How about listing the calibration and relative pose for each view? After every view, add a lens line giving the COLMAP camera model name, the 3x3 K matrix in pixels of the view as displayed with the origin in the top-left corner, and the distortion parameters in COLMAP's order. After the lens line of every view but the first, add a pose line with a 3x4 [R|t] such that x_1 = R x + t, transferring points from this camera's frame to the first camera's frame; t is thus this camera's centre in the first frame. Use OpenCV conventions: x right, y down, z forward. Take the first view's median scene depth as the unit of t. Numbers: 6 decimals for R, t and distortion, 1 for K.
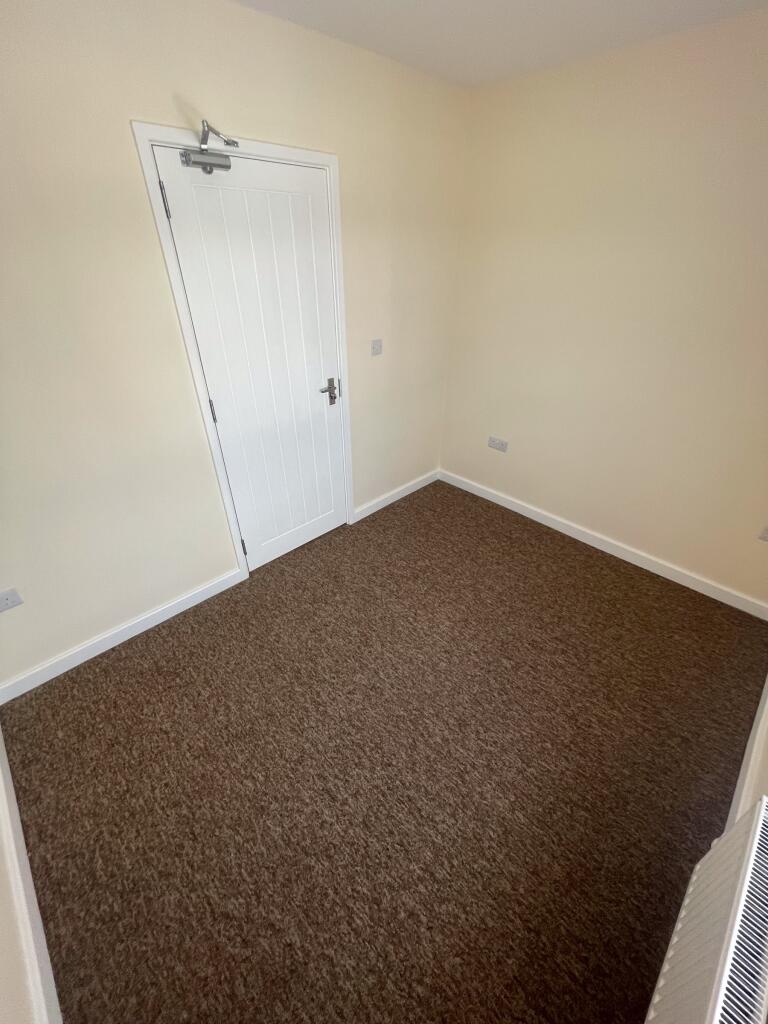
lens RADIAL K [[414.1, 0, 385.8], [0, 414.1, 511.7], [0, 0, 1]] dist [-0.002825, -0.000190]
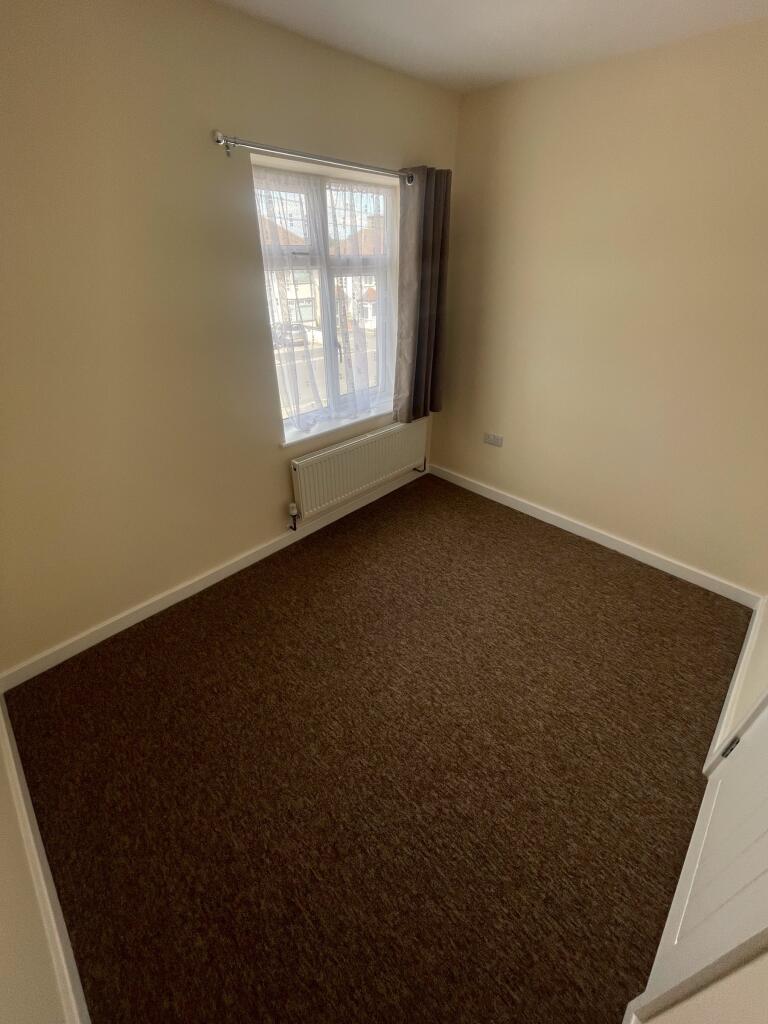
lens RADIAL K [[414.1, 0, 383.2], [0, 414.1, 511.8], [0, 0, 1]] dist [-0.002825, -0.000190]
pose [[-0.999887, 0.004303, -0.014428, 0.200597], [-0.011169, 0.430683, 0.902434, -0.718399], [0.010097, 0.902493, -0.430586, 1.140887]]
